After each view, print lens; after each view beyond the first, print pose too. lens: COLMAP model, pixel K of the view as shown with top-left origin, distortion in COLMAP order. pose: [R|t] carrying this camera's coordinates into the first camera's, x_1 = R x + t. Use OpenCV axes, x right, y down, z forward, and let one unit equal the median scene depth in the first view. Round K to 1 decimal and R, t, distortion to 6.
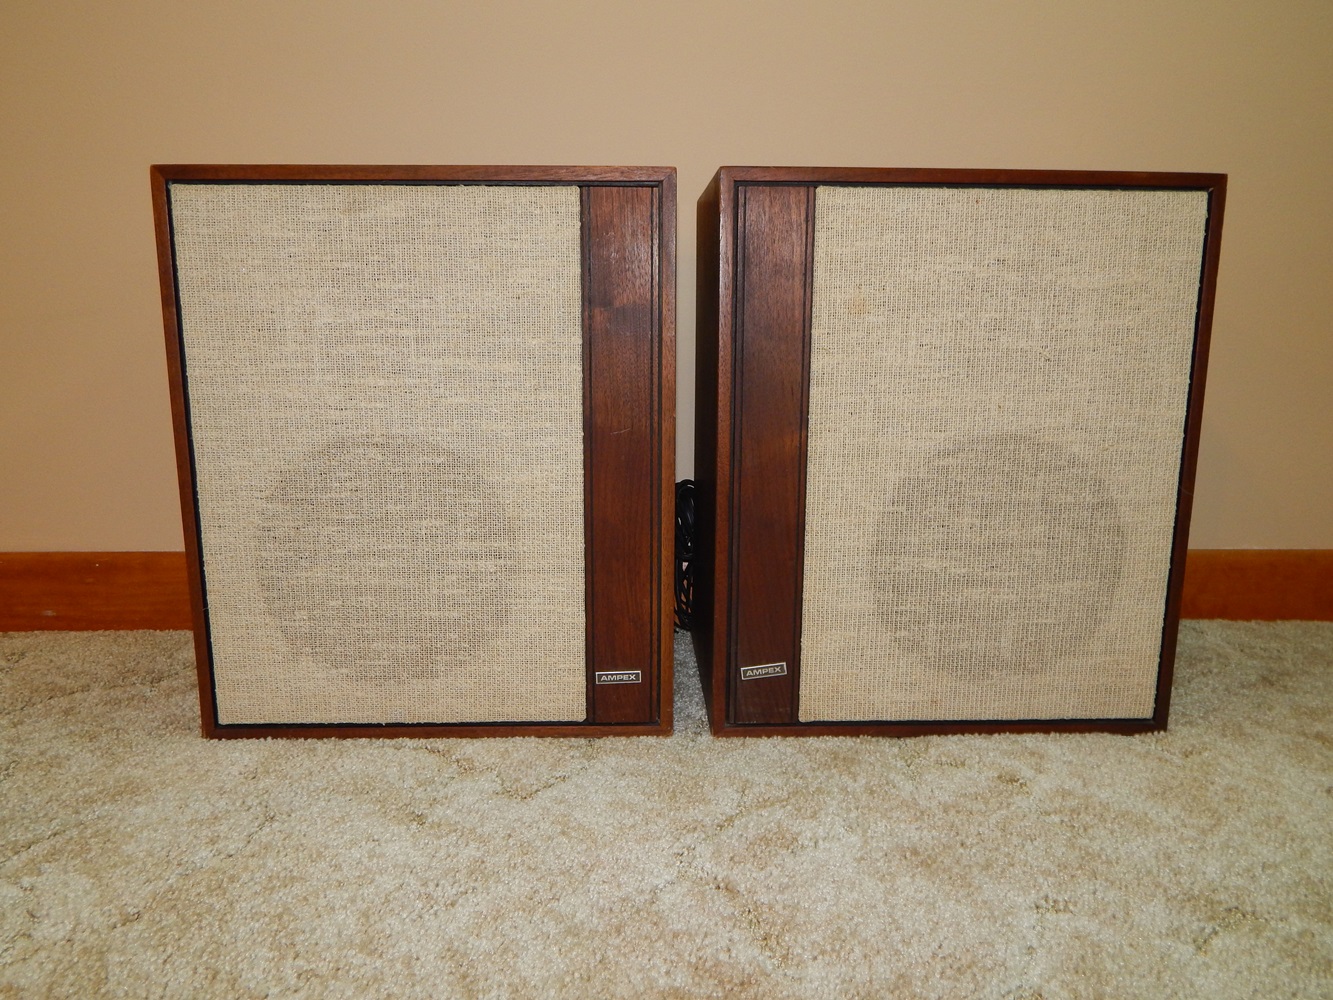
lens RADIAL K [[977.2, 0, 666.5], [0, 977.2, 500.0], [0, 0, 1]] dist [-0.005085, -0.003392]
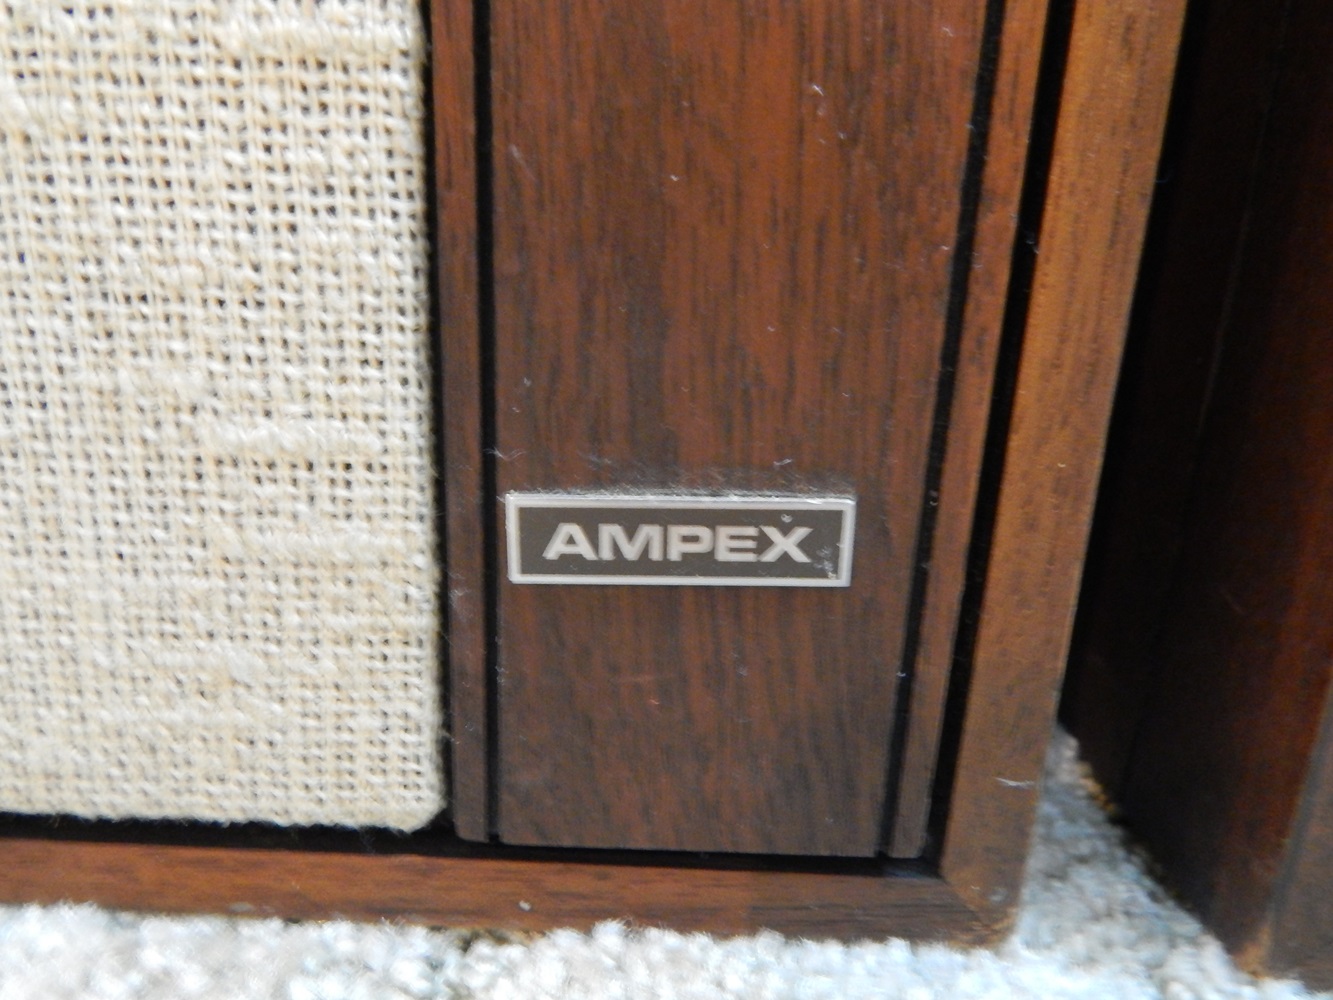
lens RADIAL K [[978.9, 0, 666.5], [0, 978.9, 500.0], [0, 0, 1]] dist [0.002518, -0.001541]
pose [[0.998876, 0.046032, -0.011280, -0.049547], [-0.044276, 0.991244, 0.124401, 0.159942], [0.016908, -0.123762, 0.992168, 0.870654]]
